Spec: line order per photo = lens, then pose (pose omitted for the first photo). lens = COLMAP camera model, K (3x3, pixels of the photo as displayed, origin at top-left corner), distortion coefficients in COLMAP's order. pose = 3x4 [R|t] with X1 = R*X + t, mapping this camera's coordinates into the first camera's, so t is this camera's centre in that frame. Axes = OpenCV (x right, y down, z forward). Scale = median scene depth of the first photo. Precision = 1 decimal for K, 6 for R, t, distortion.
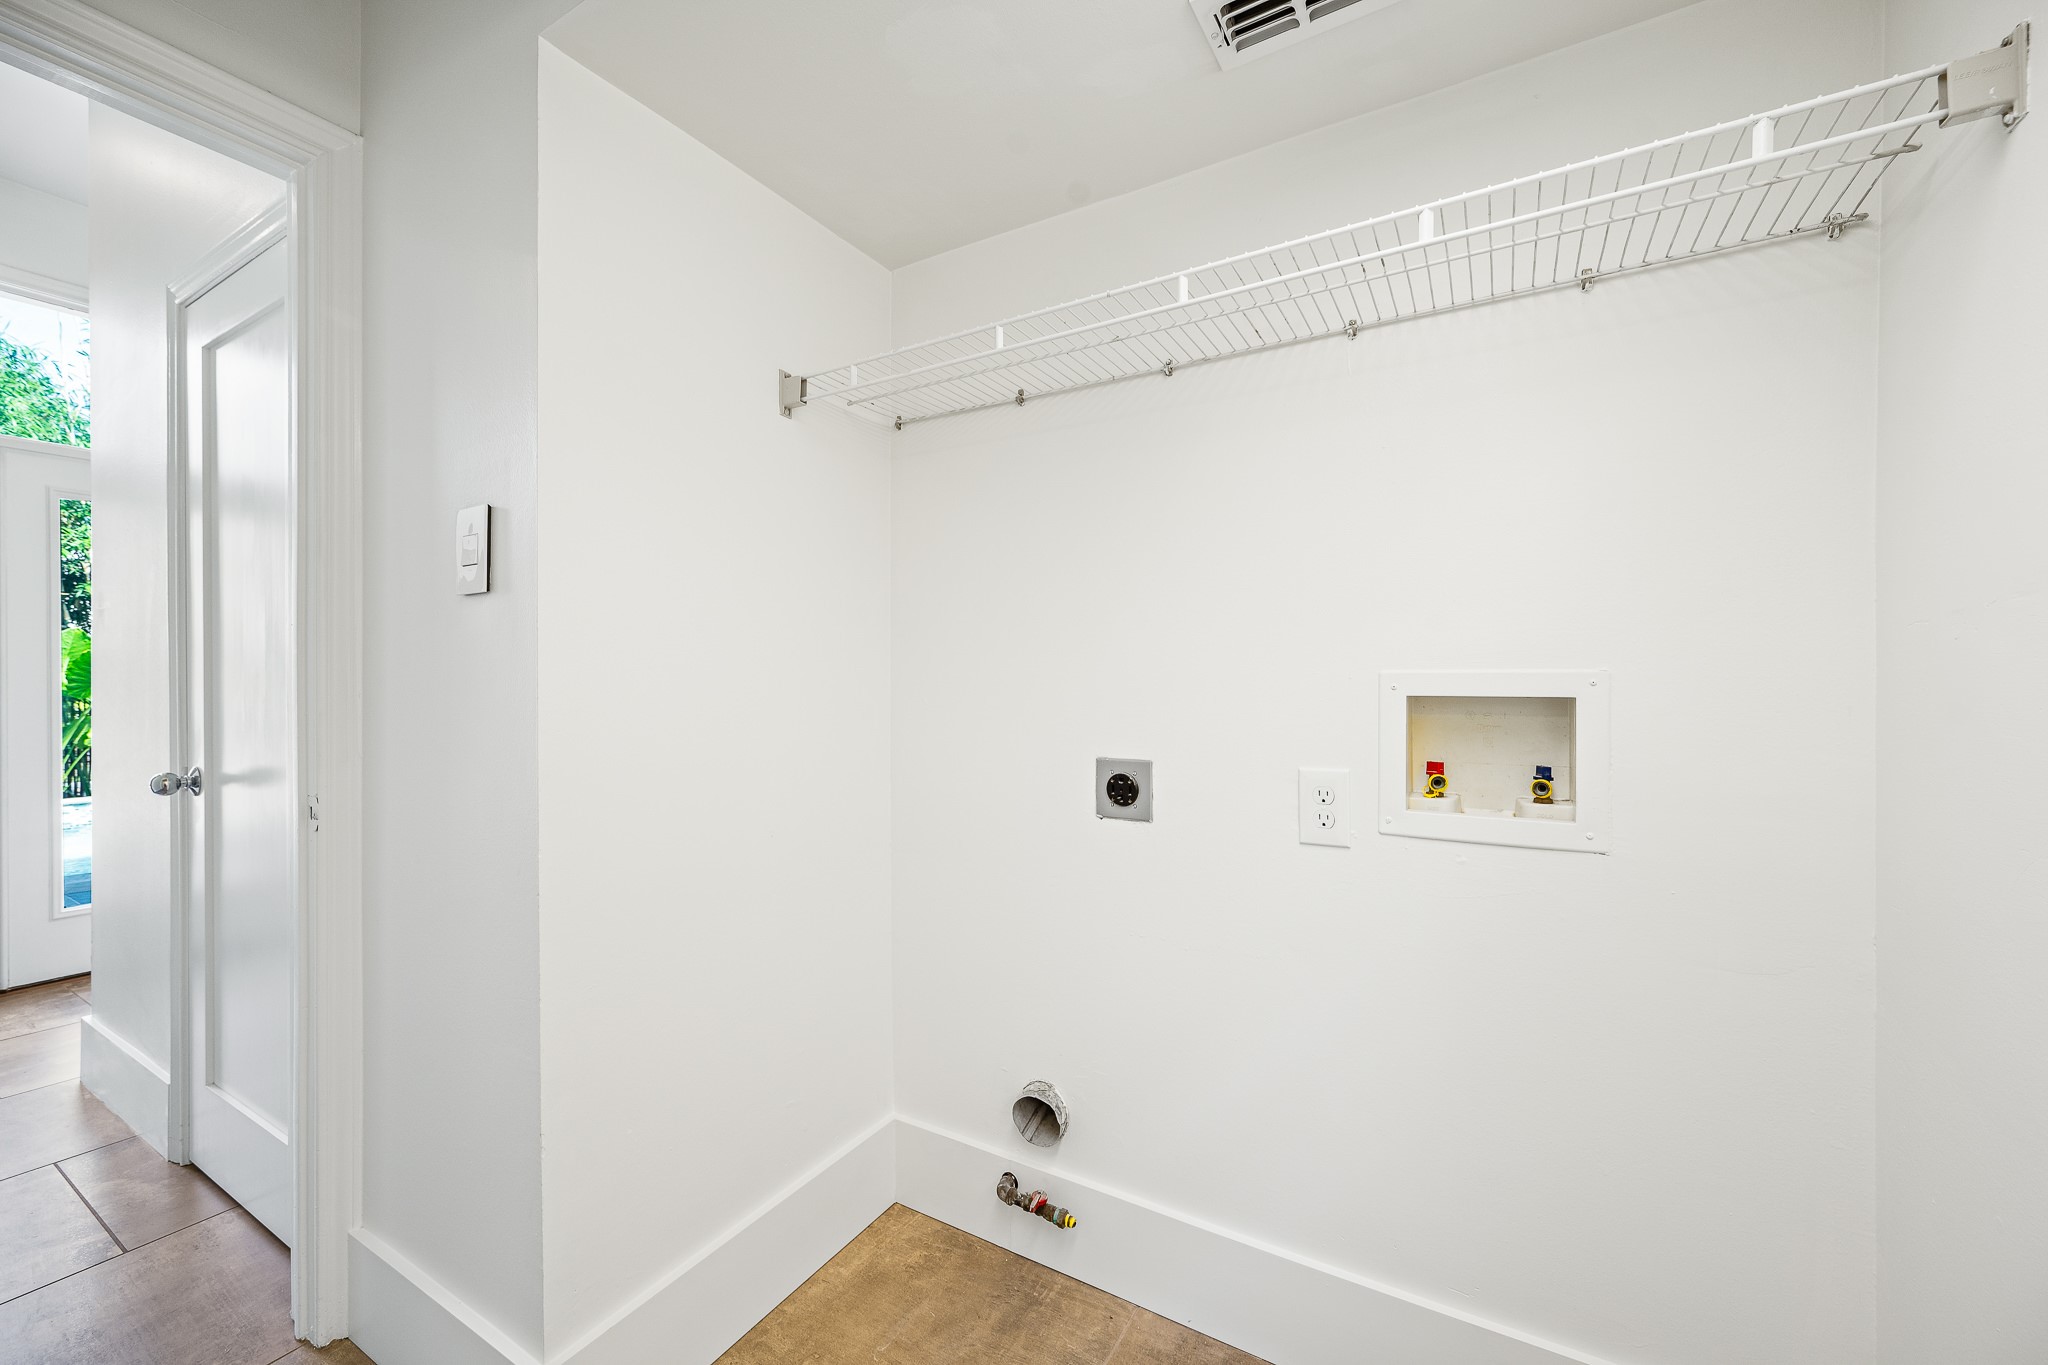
lens RADIAL K [[801.3, 0, 1031.3], [0, 801.3, 690.6], [0, 0, 1]] dist [-0.001936, -0.000199]
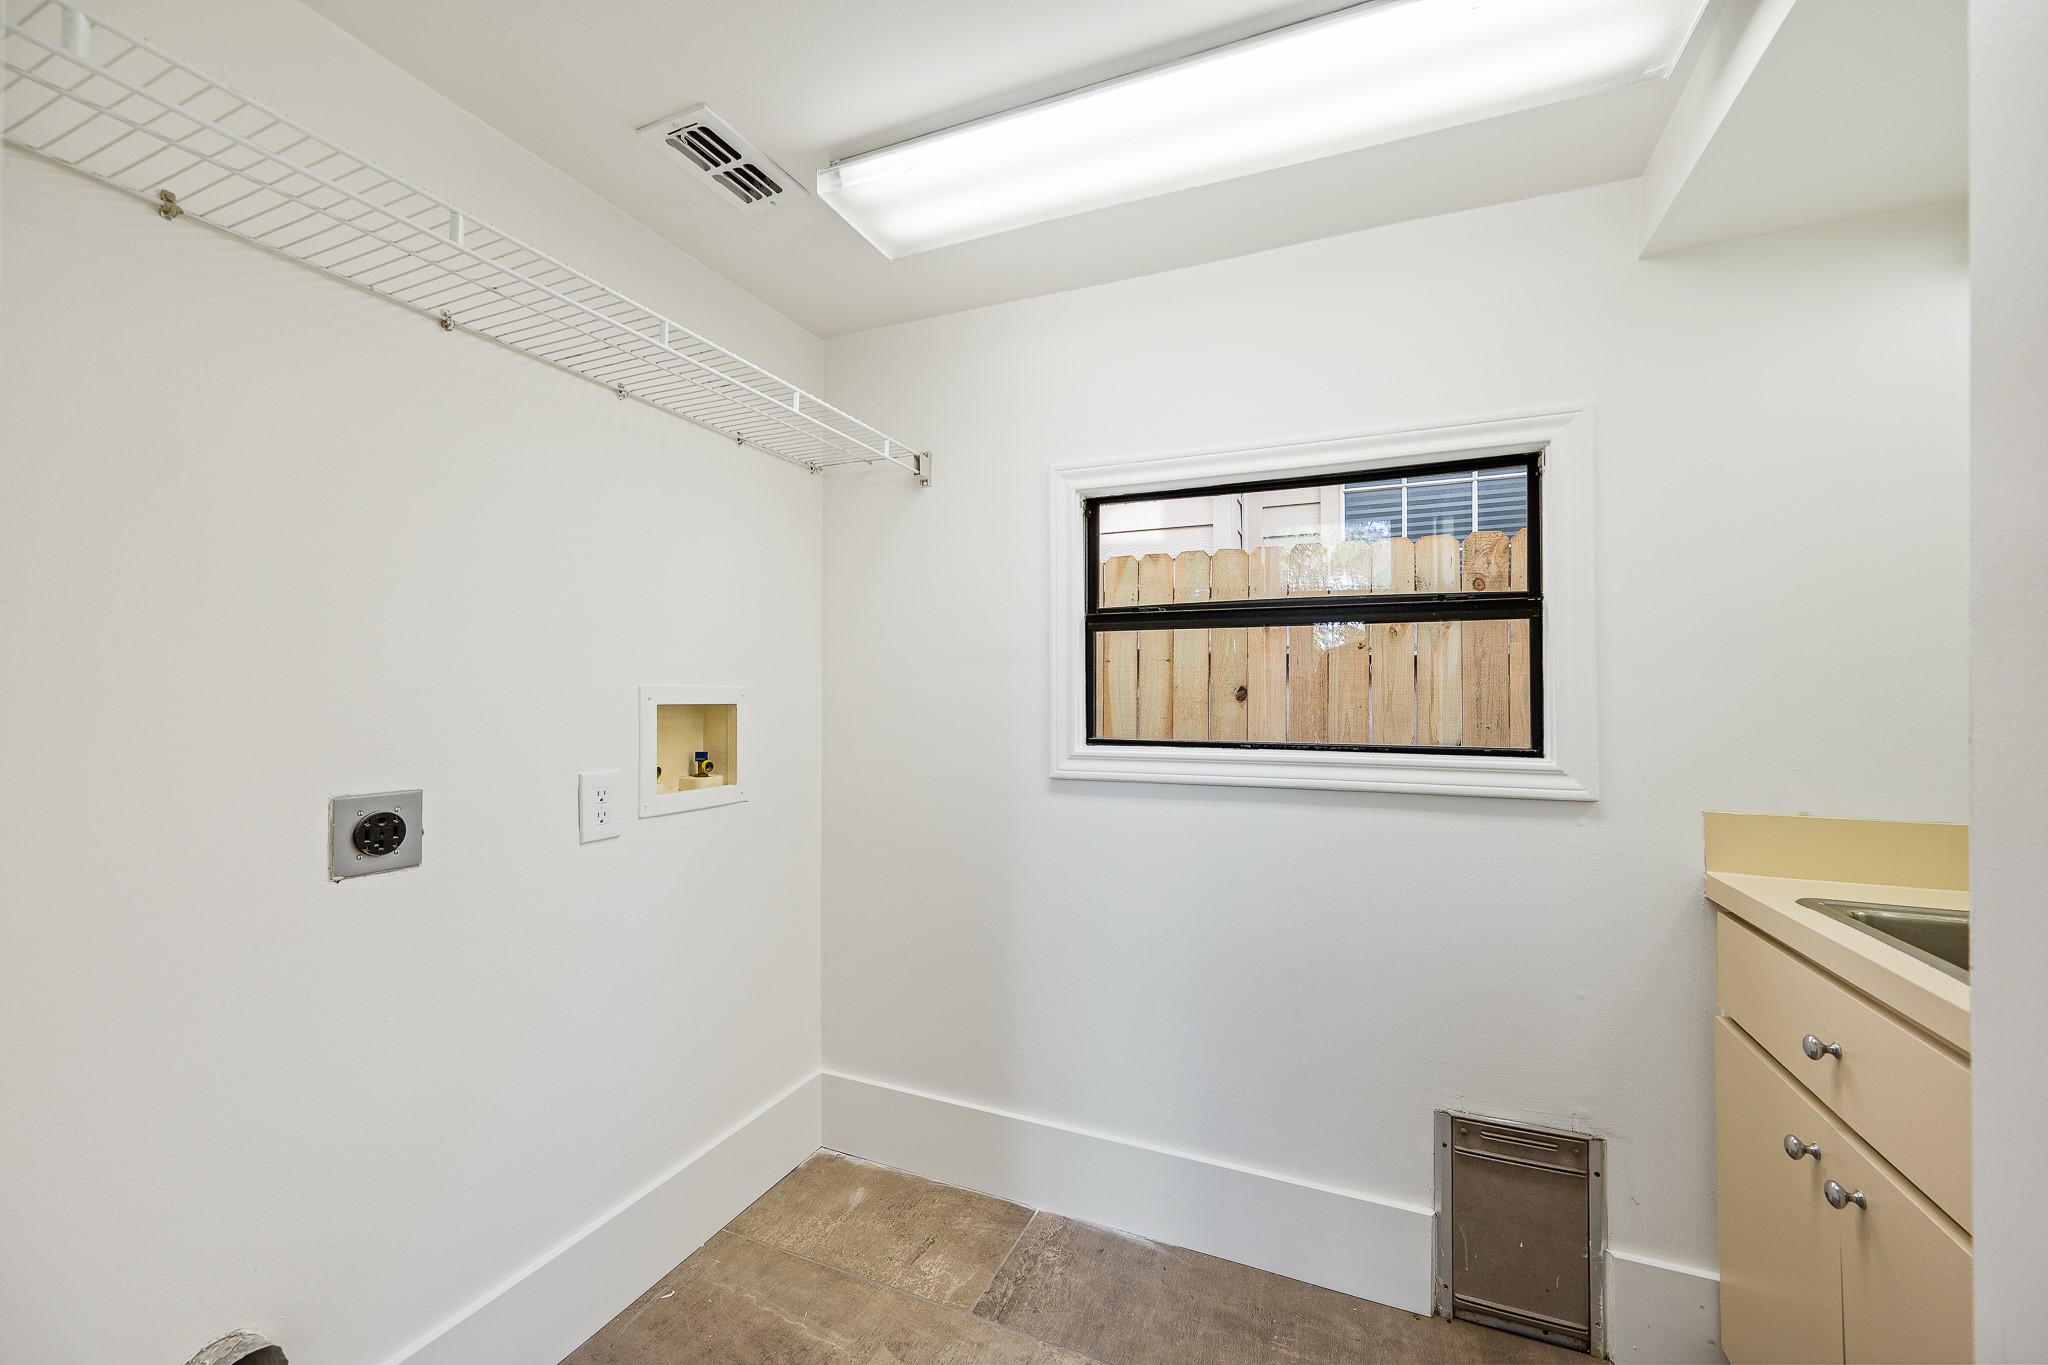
lens RADIAL K [[801.3, 0, 1031.3], [0, 801.3, 685.9], [0, 0, 1]] dist [-0.001936, -0.000199]
pose [[-0.120451, 0.001251, 0.992719, -0.736699], [-0.014880, 0.999885, -0.003066, -0.025019], [-0.992608, -0.015141, -0.120418, 0.485070]]
